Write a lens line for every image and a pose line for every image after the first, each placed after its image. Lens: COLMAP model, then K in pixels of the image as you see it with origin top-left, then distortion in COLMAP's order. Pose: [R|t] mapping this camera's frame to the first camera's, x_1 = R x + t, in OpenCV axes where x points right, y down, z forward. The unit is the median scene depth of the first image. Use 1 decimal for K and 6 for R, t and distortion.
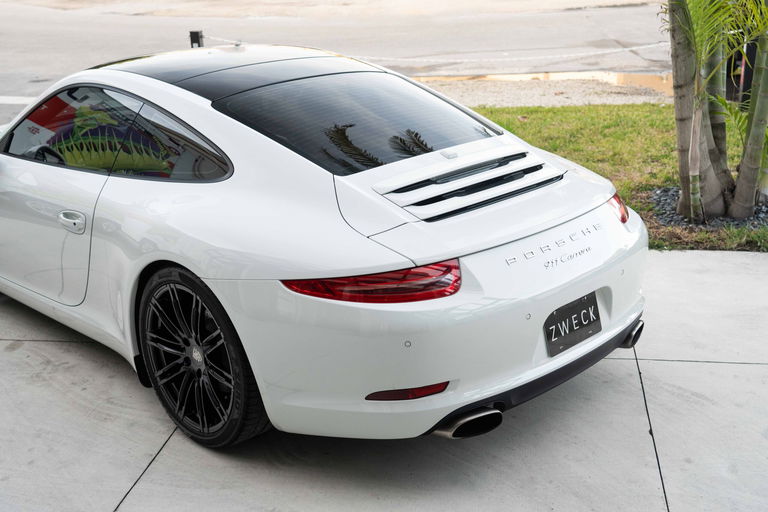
lens RADIAL K [[981.7, 0, 384.0], [0, 981.7, 256.0], [0, 0, 1]] dist [0.052715, 0.003215]
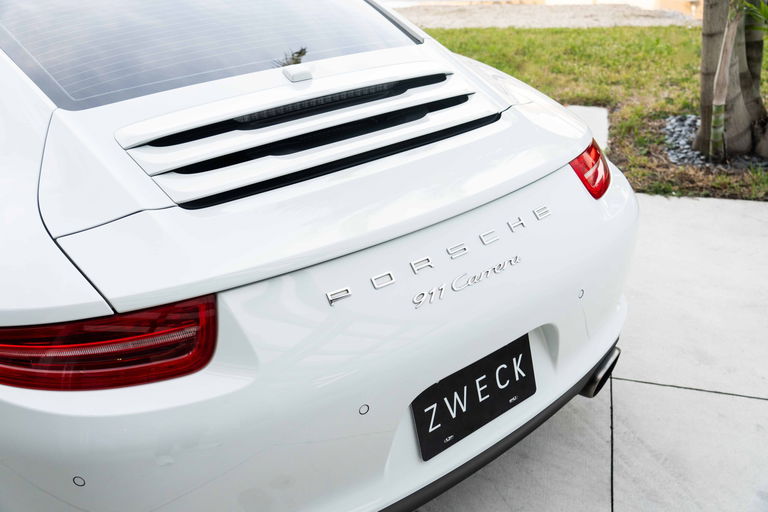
lens RADIAL K [[688.2, 0, 384.0], [0, 688.2, 256.0], [0, 0, 1]] dist [0.020786, 0.004090]
pose [[0.991947, 0.049423, -0.116617, 0.107463], [-0.030357, 0.986661, 0.159933, -0.040271], [0.122966, -0.155105, 0.980215, 0.369045]]
